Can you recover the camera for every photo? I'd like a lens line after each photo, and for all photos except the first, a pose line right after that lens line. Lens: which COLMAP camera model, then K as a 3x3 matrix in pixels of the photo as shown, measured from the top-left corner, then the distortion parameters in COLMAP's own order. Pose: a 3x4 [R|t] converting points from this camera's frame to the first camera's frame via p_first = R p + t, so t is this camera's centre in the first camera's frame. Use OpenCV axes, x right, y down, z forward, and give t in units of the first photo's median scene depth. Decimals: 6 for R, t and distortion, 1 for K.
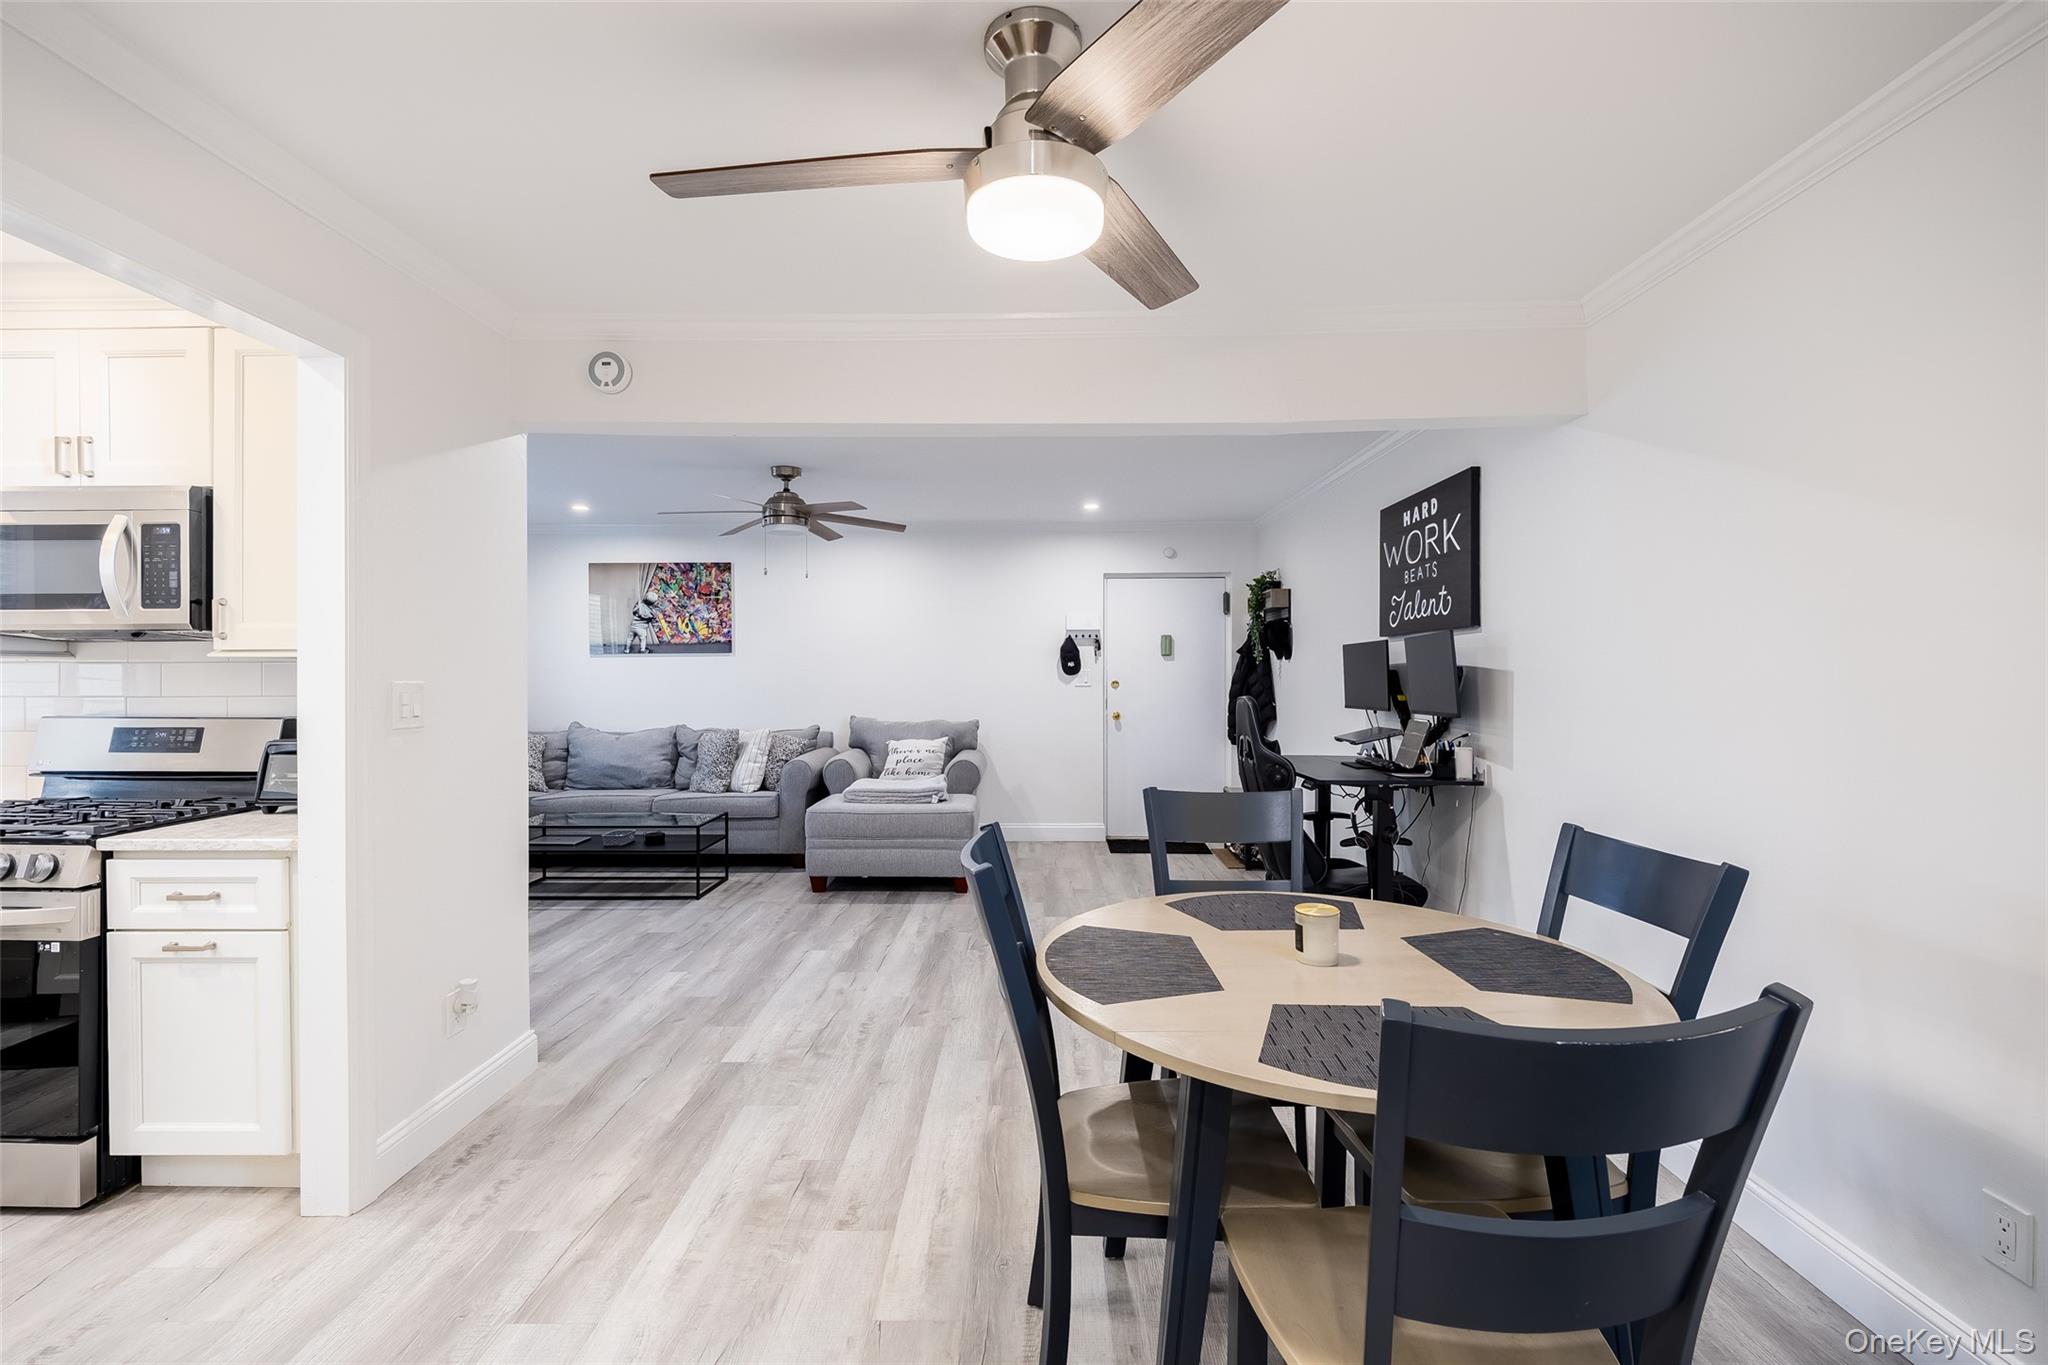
lens RADIAL K [[915.1, 0, 1049.9], [0, 915.1, 677.6], [0, 0, 1]] dist [0.013333, -0.010303]
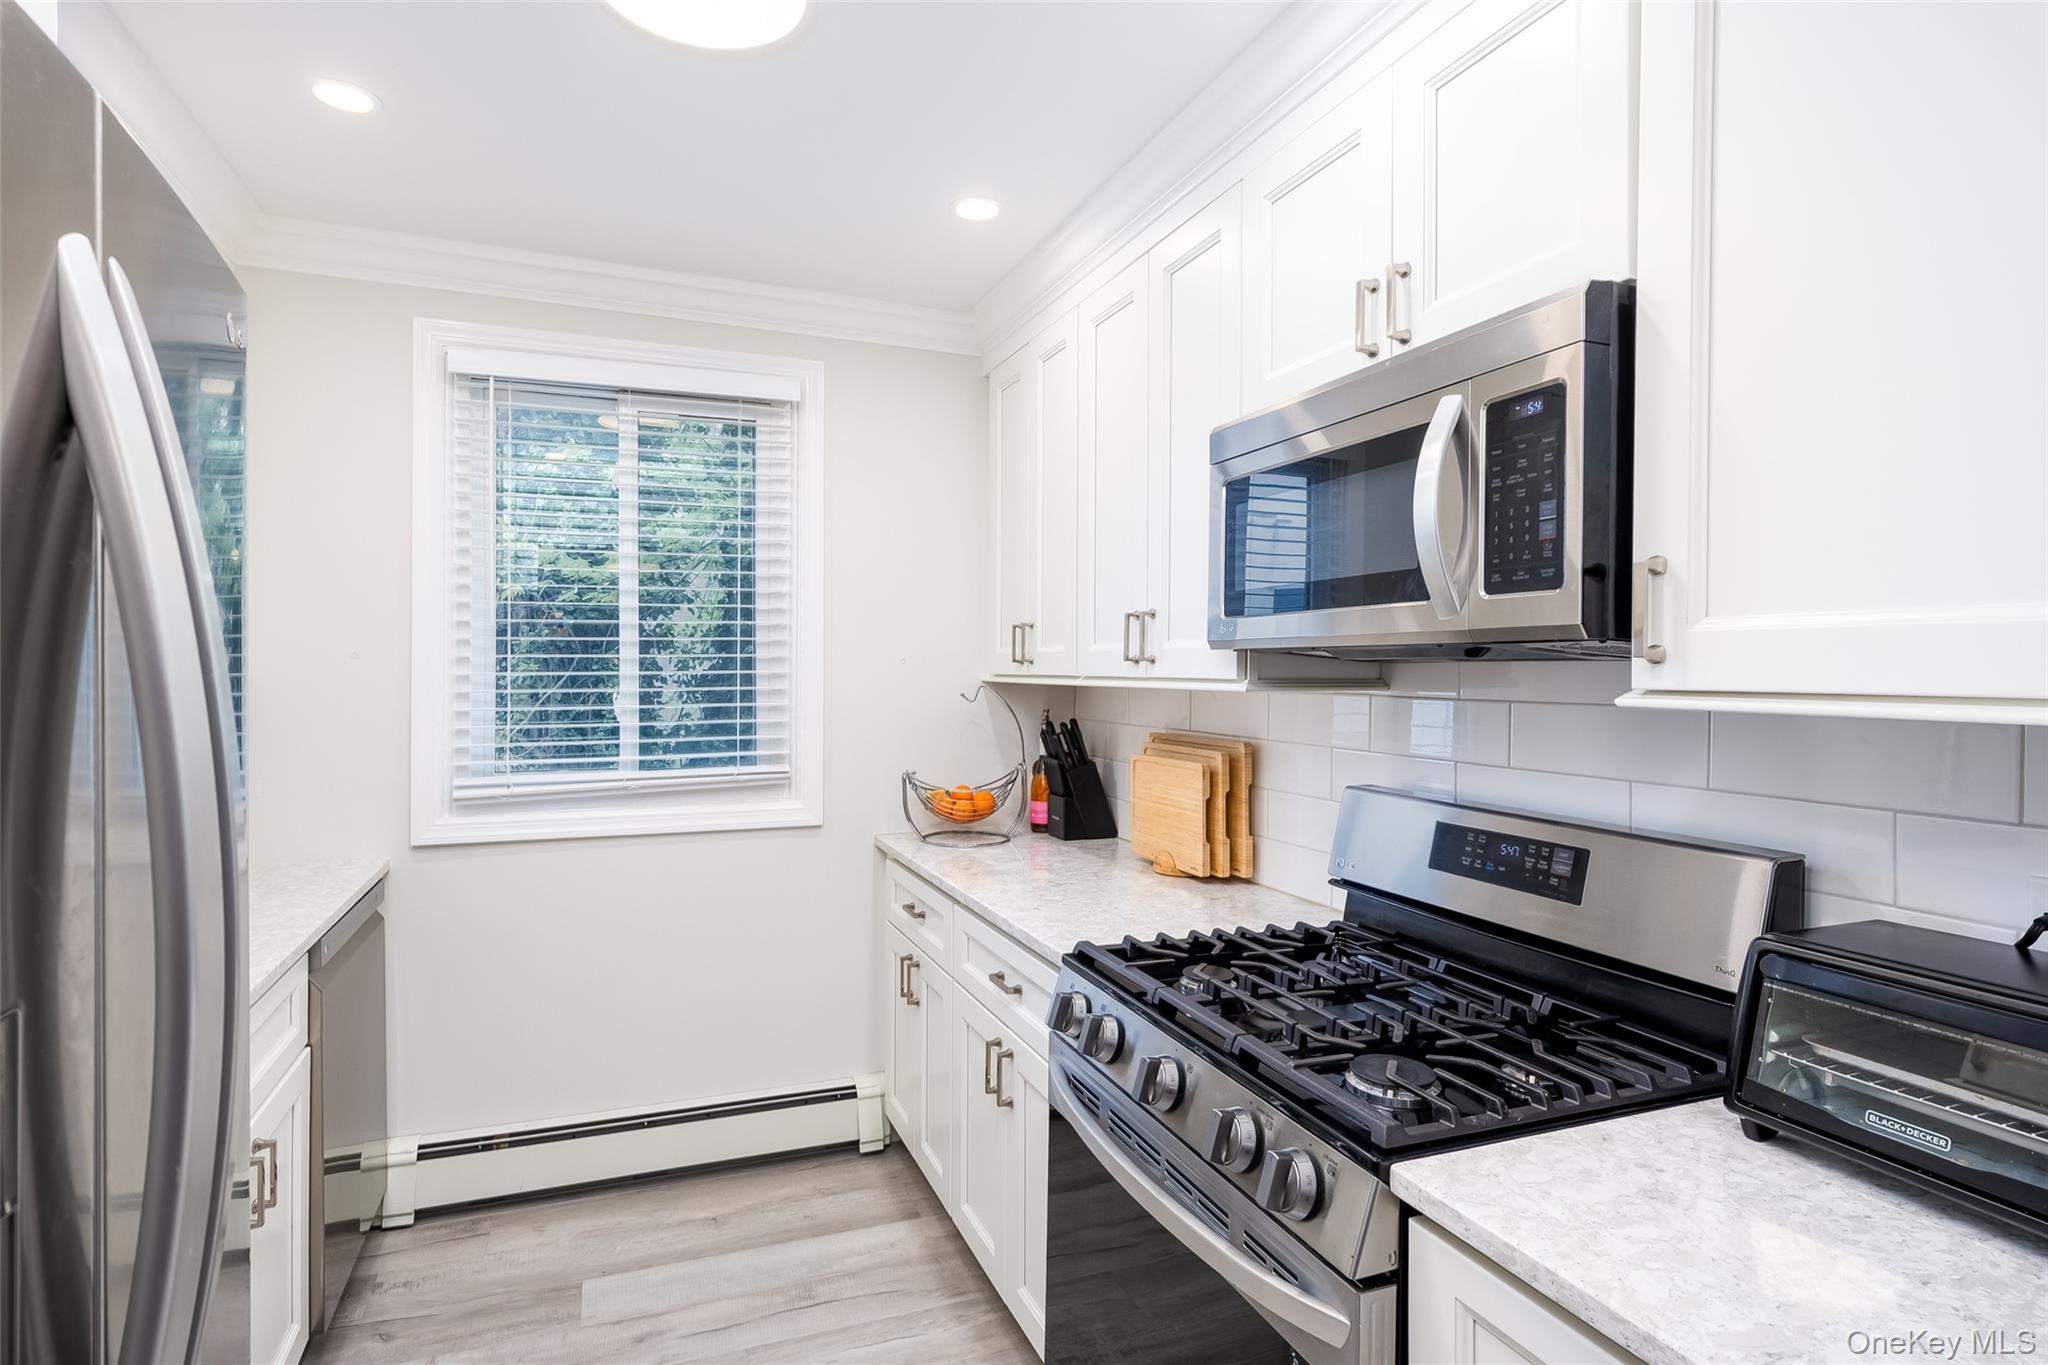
lens RADIAL K [[1065.7, 0, 953.2], [0, 1065.7, 674.6], [0, 0, 1]] dist [0.001922, -0.000433]
pose [[0.334870, 0.013933, -0.942161, -0.219698], [-0.008473, 0.999895, 0.011775, -0.015059], [0.942226, 0.004040, 0.334953, 0.218123]]
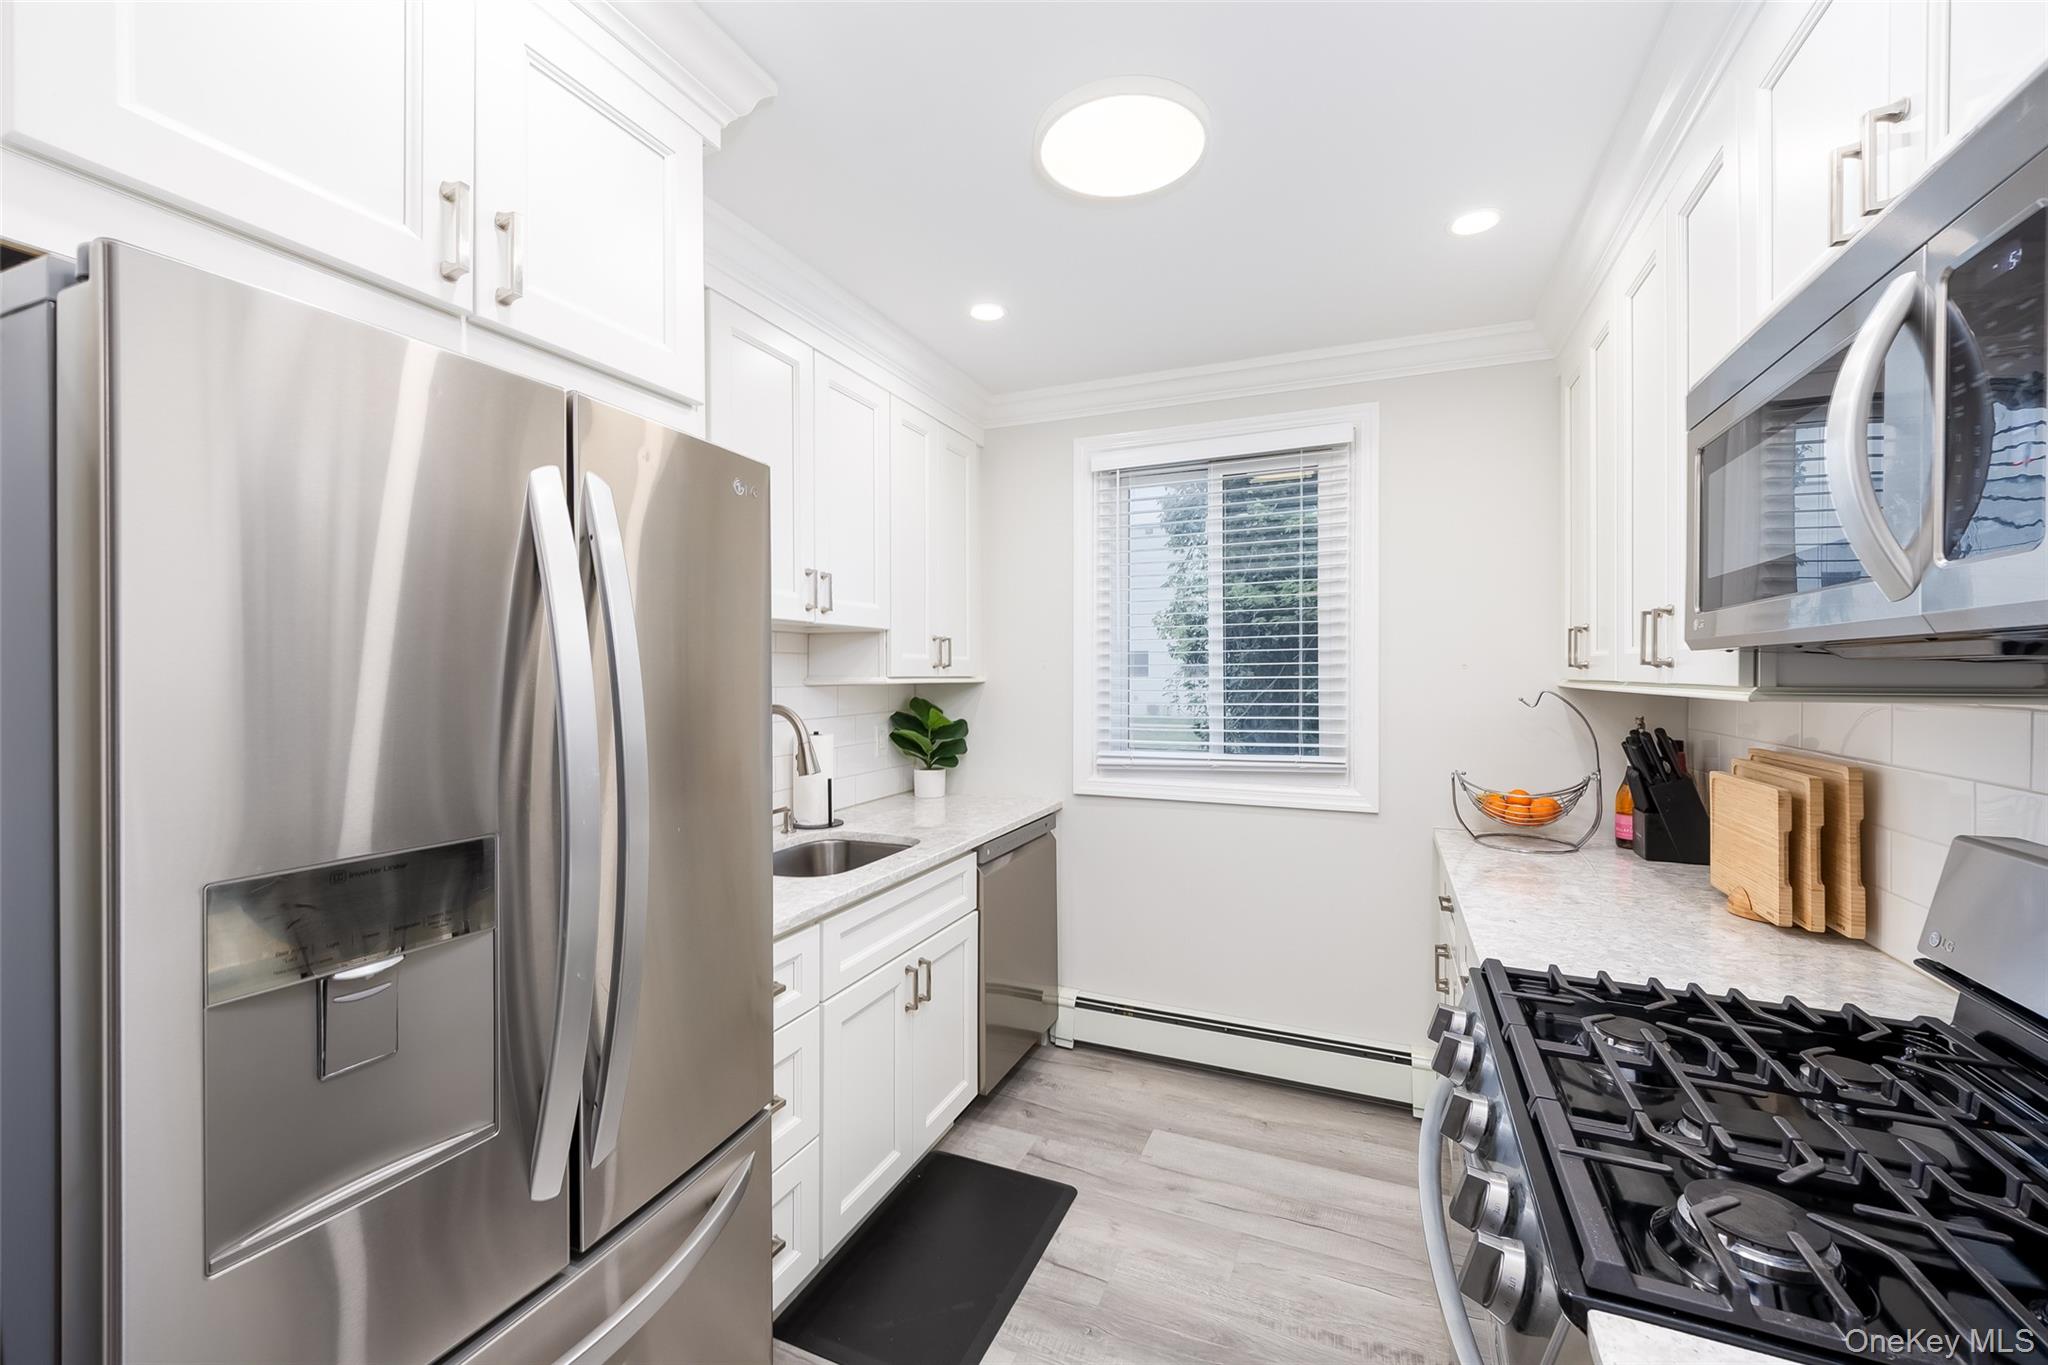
lens RADIAL K [[813.5, 0, 989.8], [0, 813.5, 675.6], [0, 0, 1]] dist [-0.000501, -0.000277]
pose [[-0.418957, 0.010767, -0.907942, -0.233230], [0.001181, 0.999935, 0.011313, -0.015660], [0.908005, 0.003668, -0.418943, 0.311145]]
